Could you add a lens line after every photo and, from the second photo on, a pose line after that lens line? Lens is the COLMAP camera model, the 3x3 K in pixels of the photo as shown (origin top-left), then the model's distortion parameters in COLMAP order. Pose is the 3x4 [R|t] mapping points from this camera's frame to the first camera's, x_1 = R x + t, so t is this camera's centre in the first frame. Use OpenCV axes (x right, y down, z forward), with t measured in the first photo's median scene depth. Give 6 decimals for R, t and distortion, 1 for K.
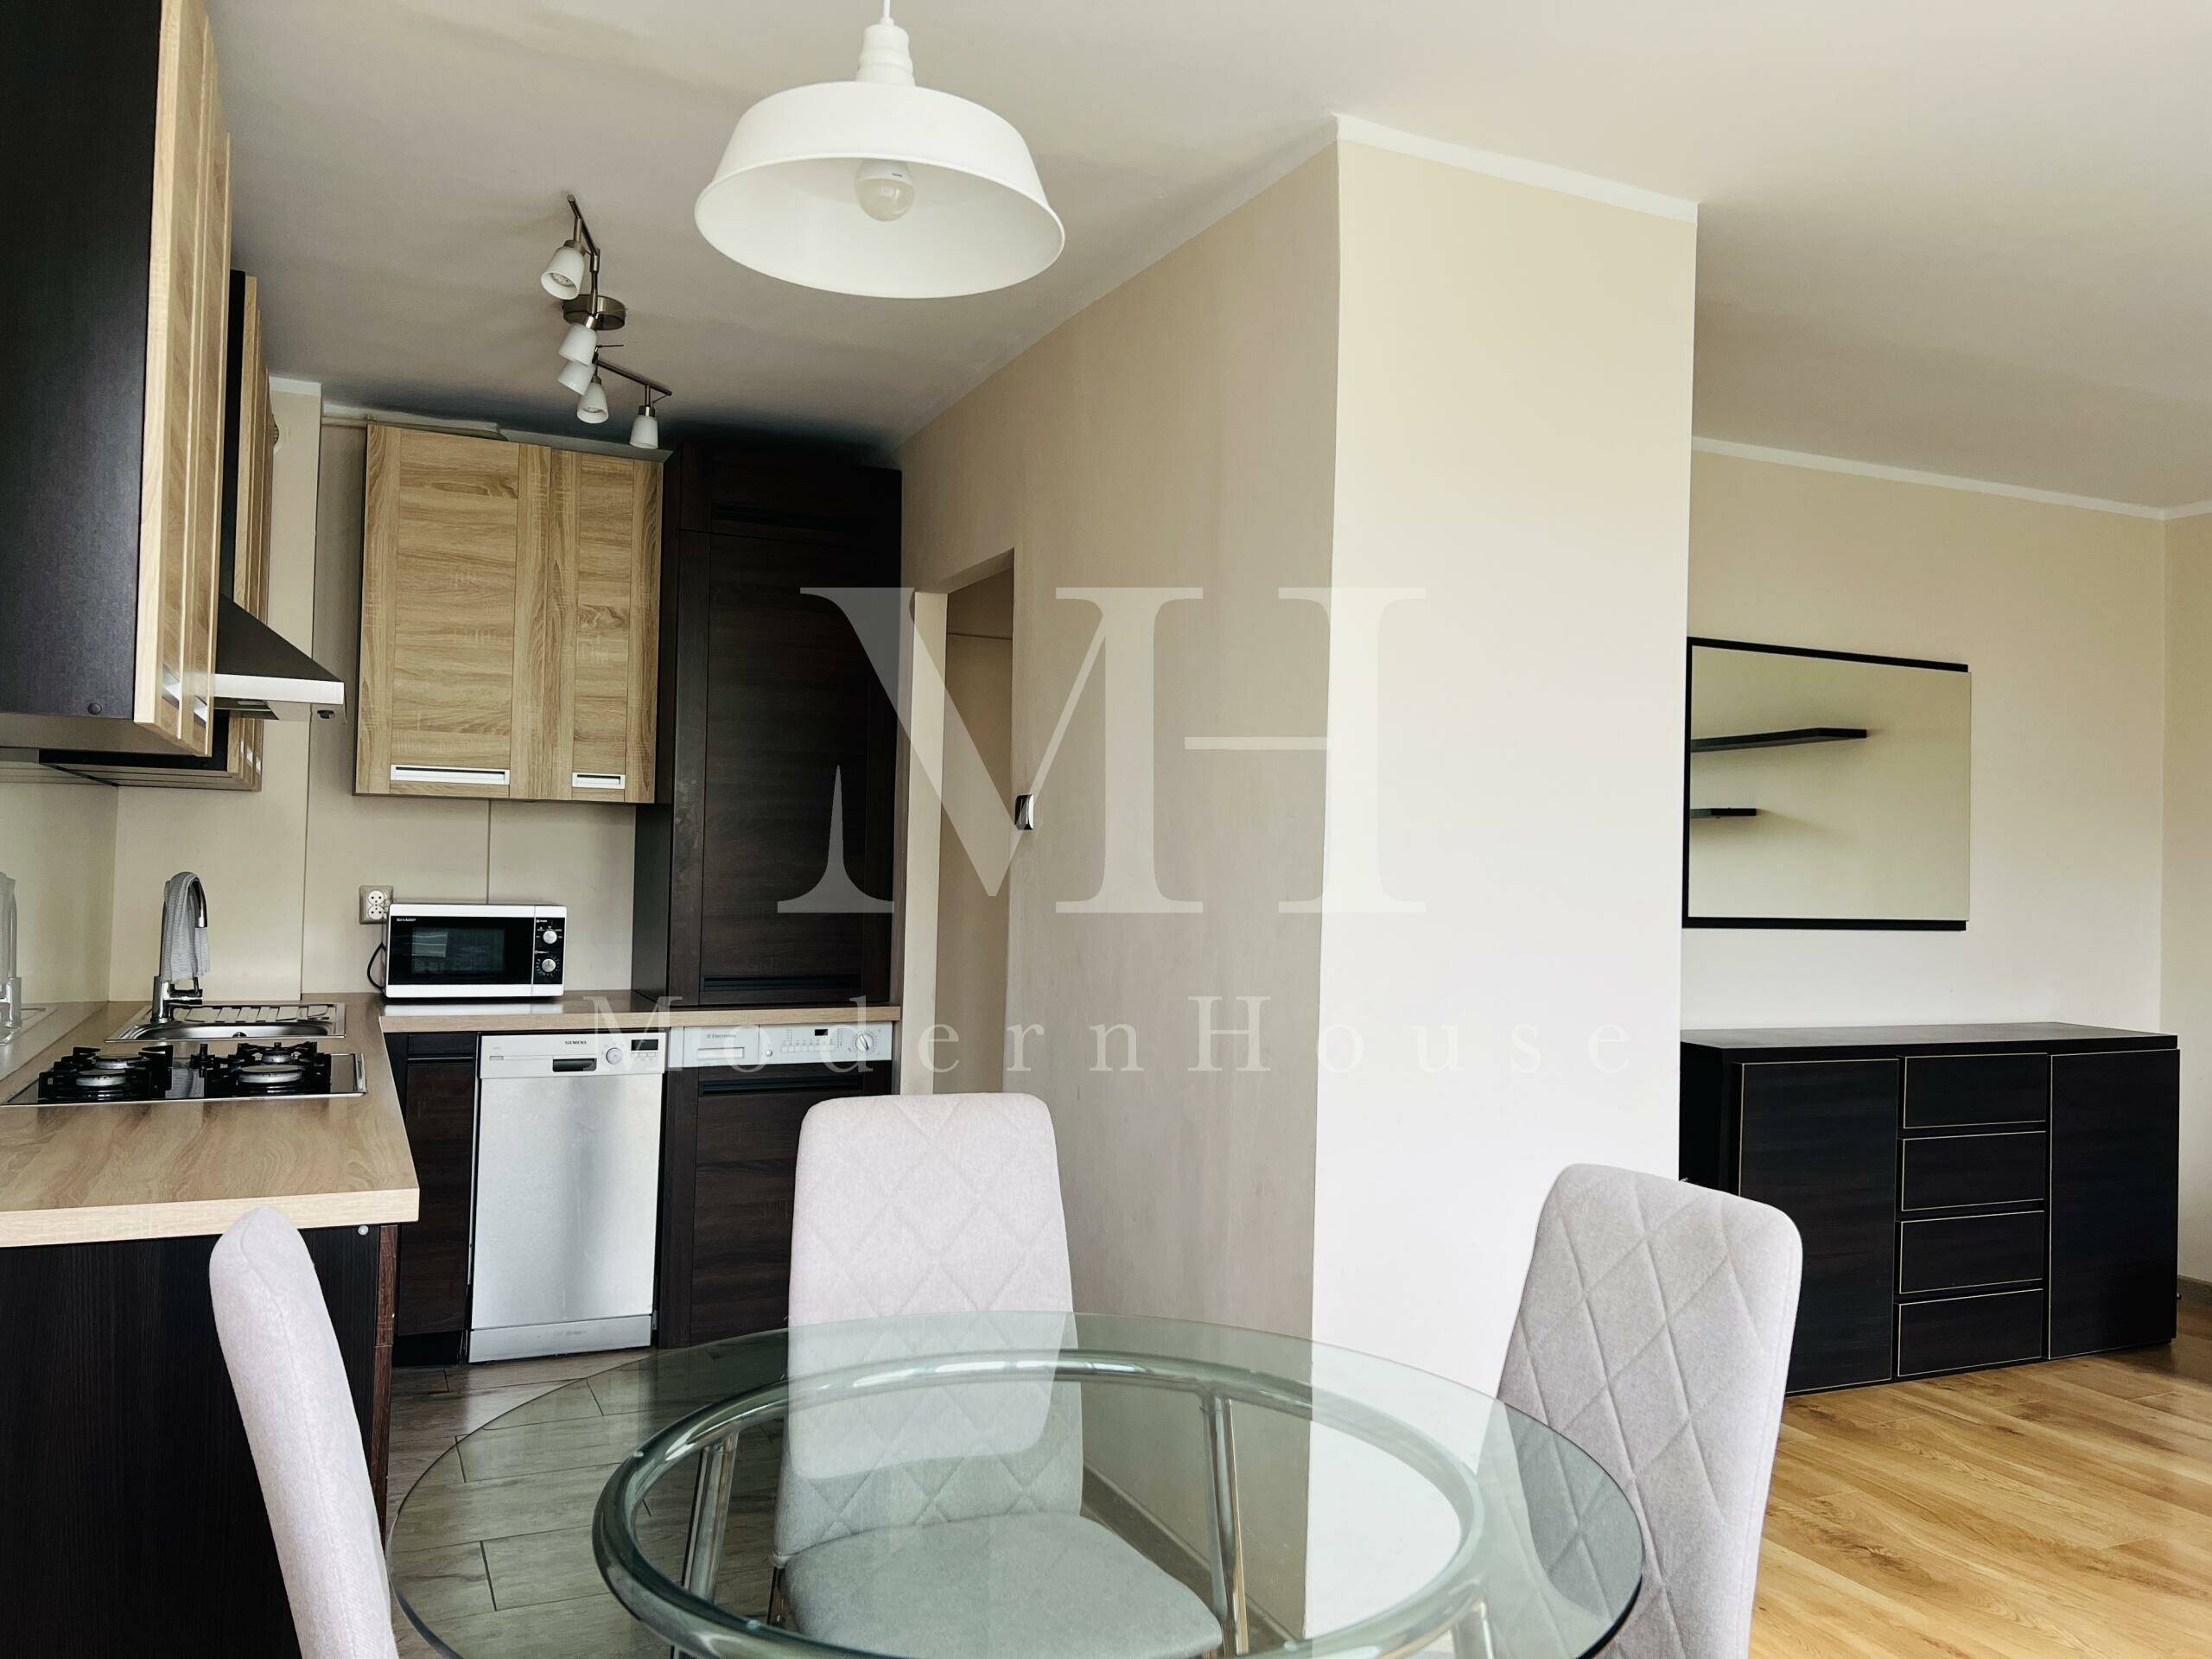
lens RADIAL K [[1665.8, 0, 1105.0], [0, 1665.8, 831.0], [0, 0, 1]] dist [0.055061, -0.062170]
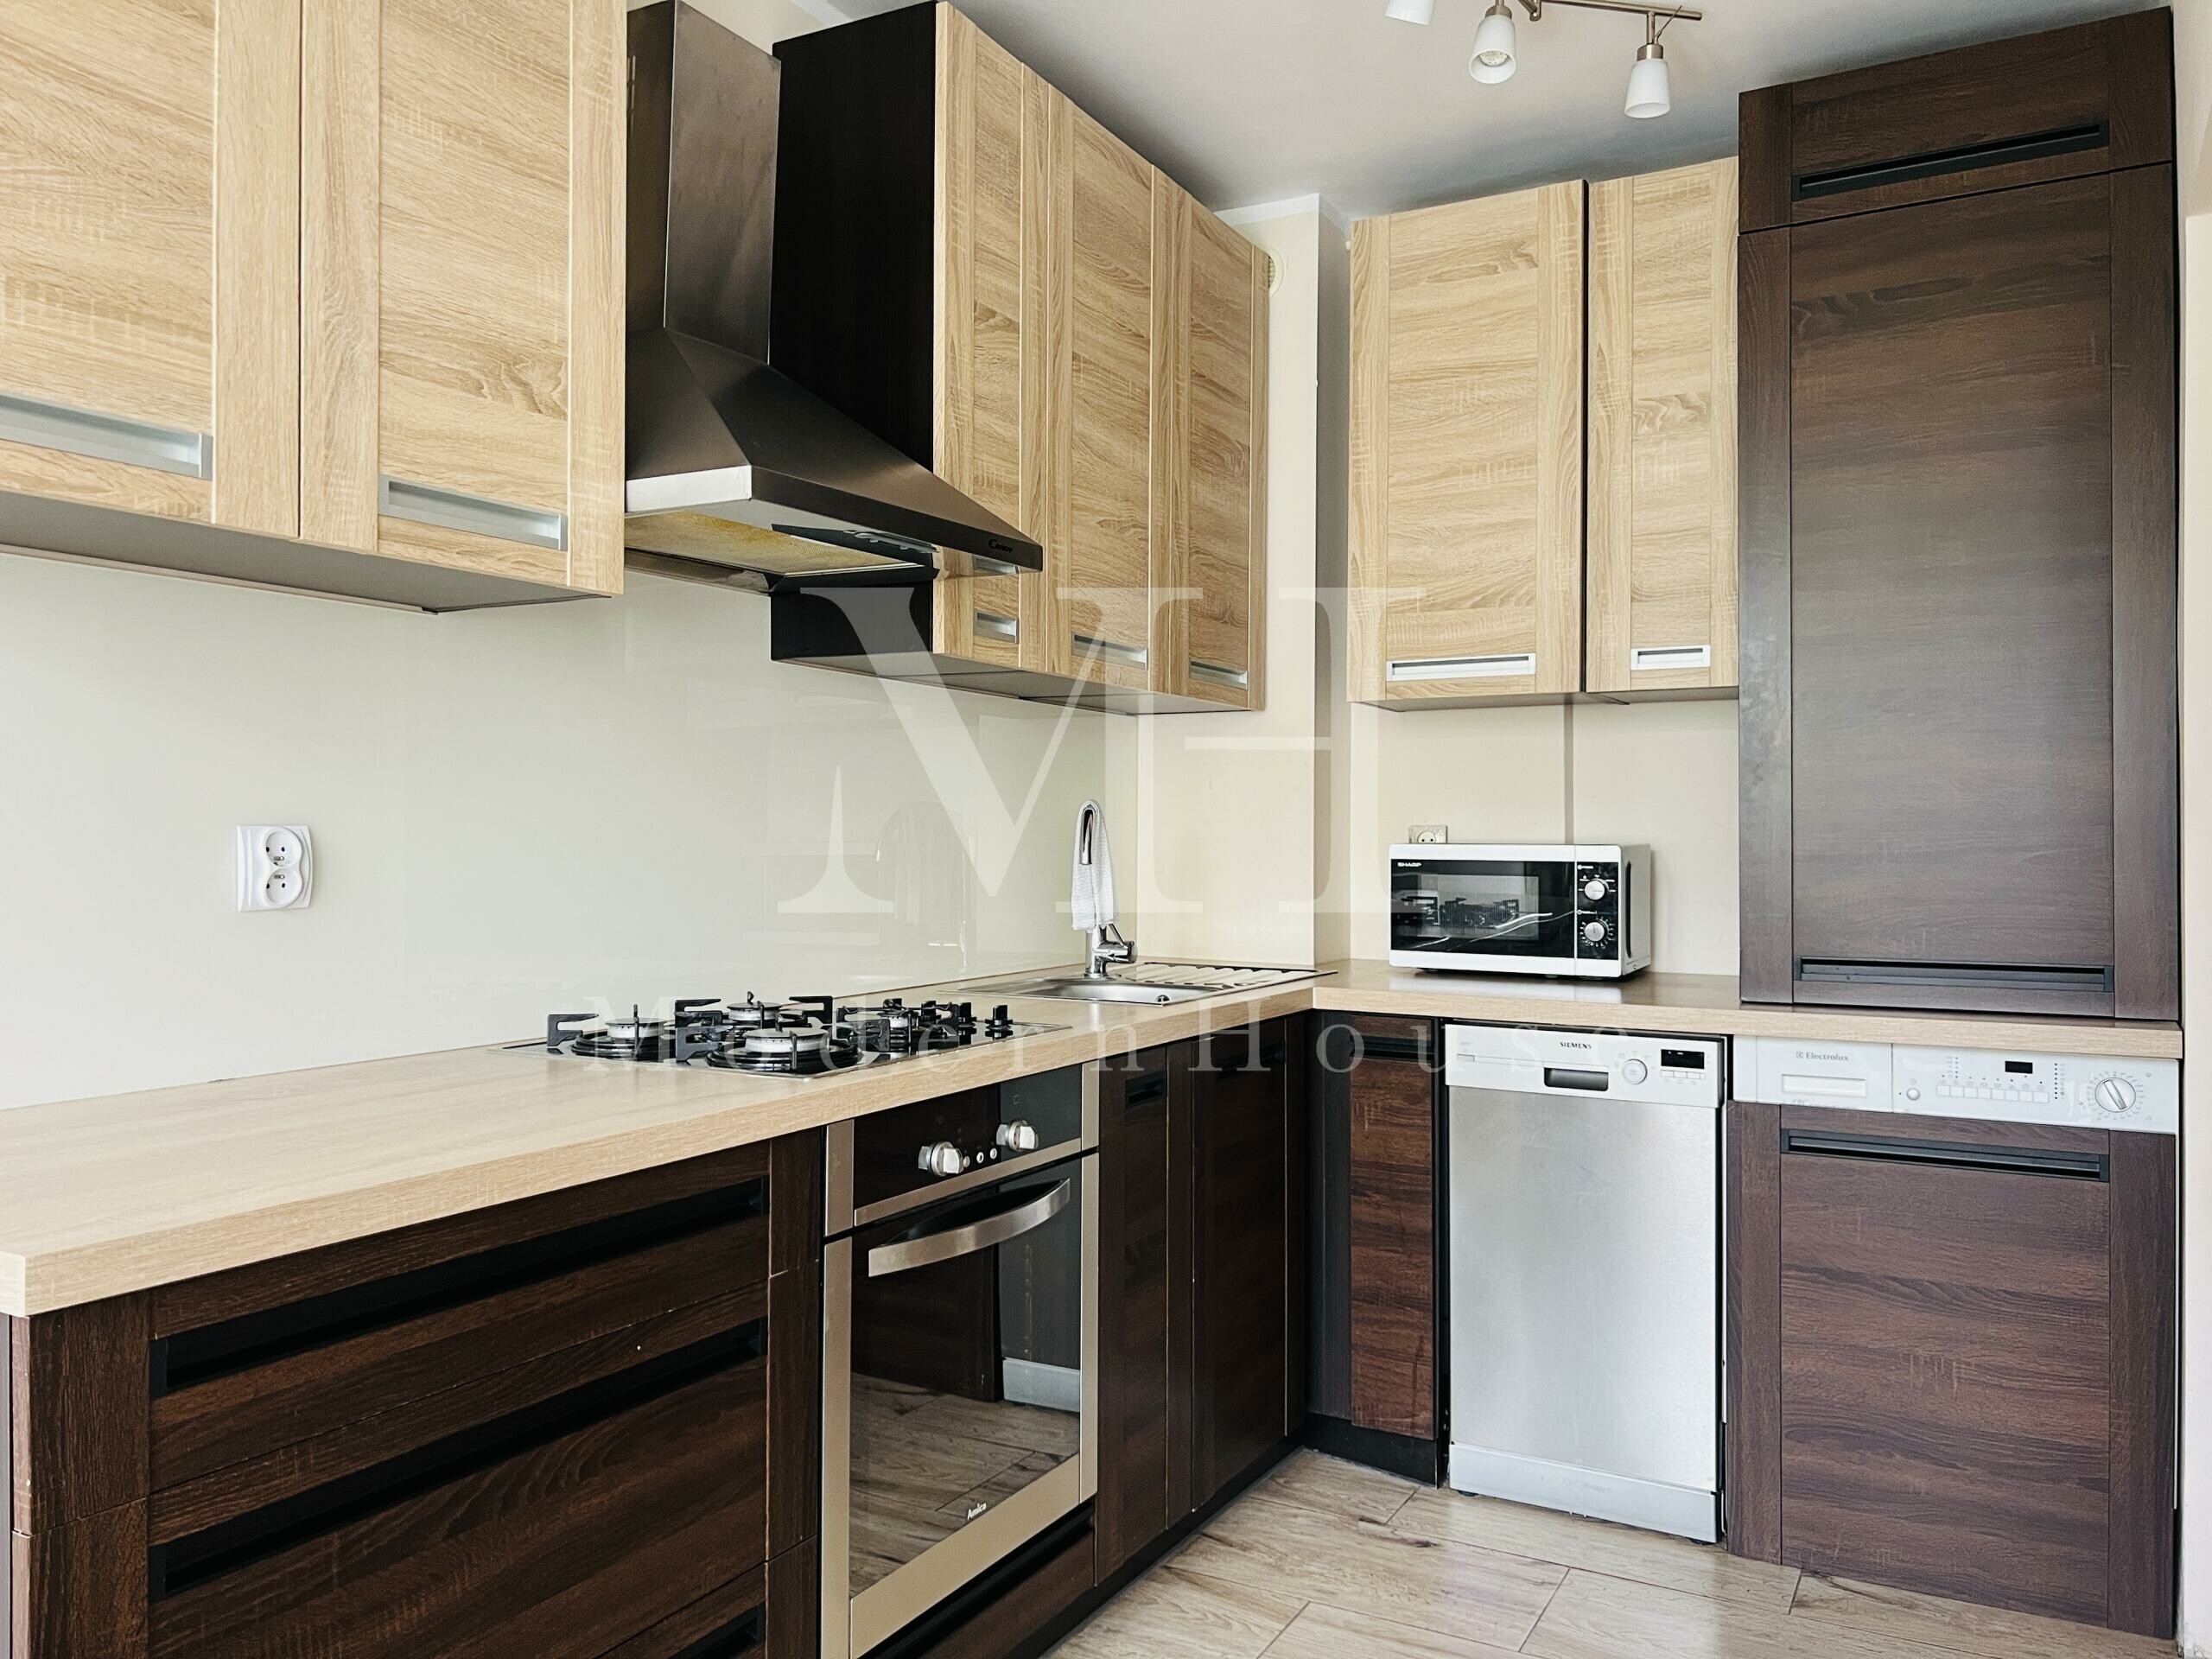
lens RADIAL K [[1666.1, 0, 1096.6], [0, 1666.1, 823.2], [0, 0, 1]] dist [0.045548, -0.040770]
pose [[0.592878, -0.029061, -0.804767, 0.104230], [0.026273, 0.999515, -0.016739, 0.043977], [0.804863, -0.011220, 0.593354, 0.449570]]
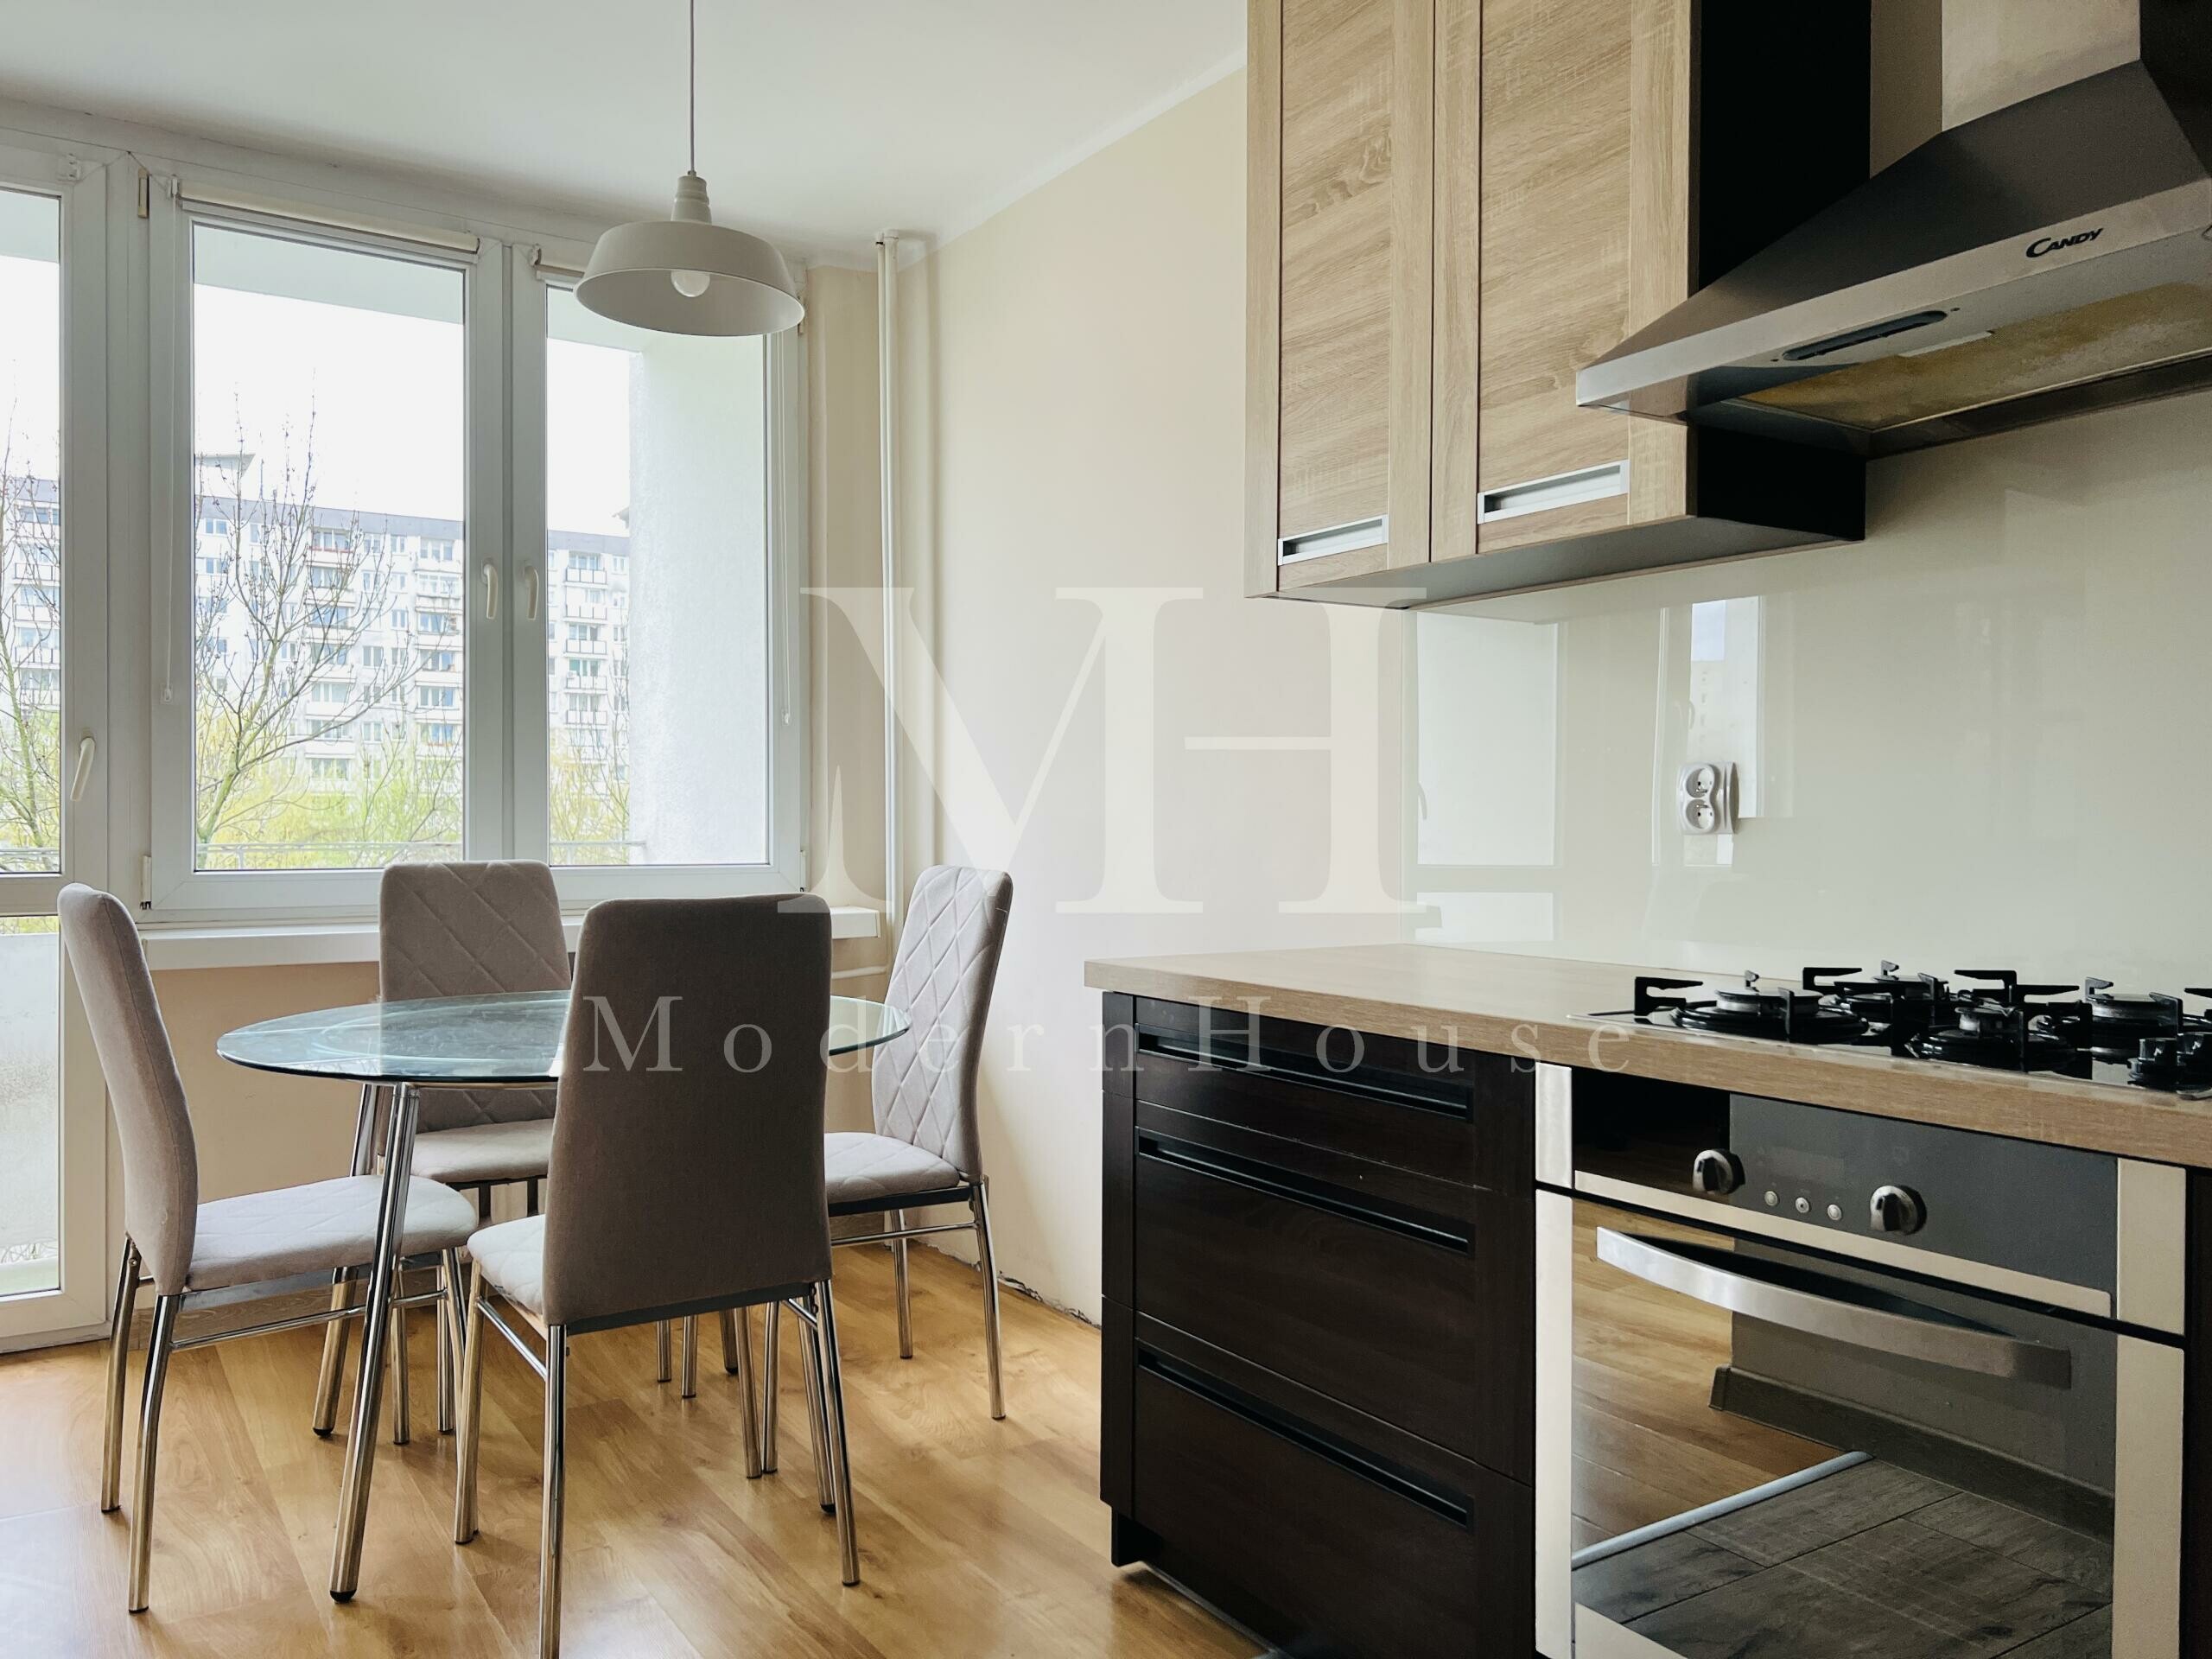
lens RADIAL K [[1670.3, 0, 1105.8], [0, 1670.3, 829.9], [0, 0, 1]] dist [0.063786, -0.053538]
pose [[-0.988105, -0.023512, -0.151972, -0.112732], [-0.021780, 0.999678, -0.013050, 0.063053], [0.152230, -0.009585, -0.988299, 1.019627]]
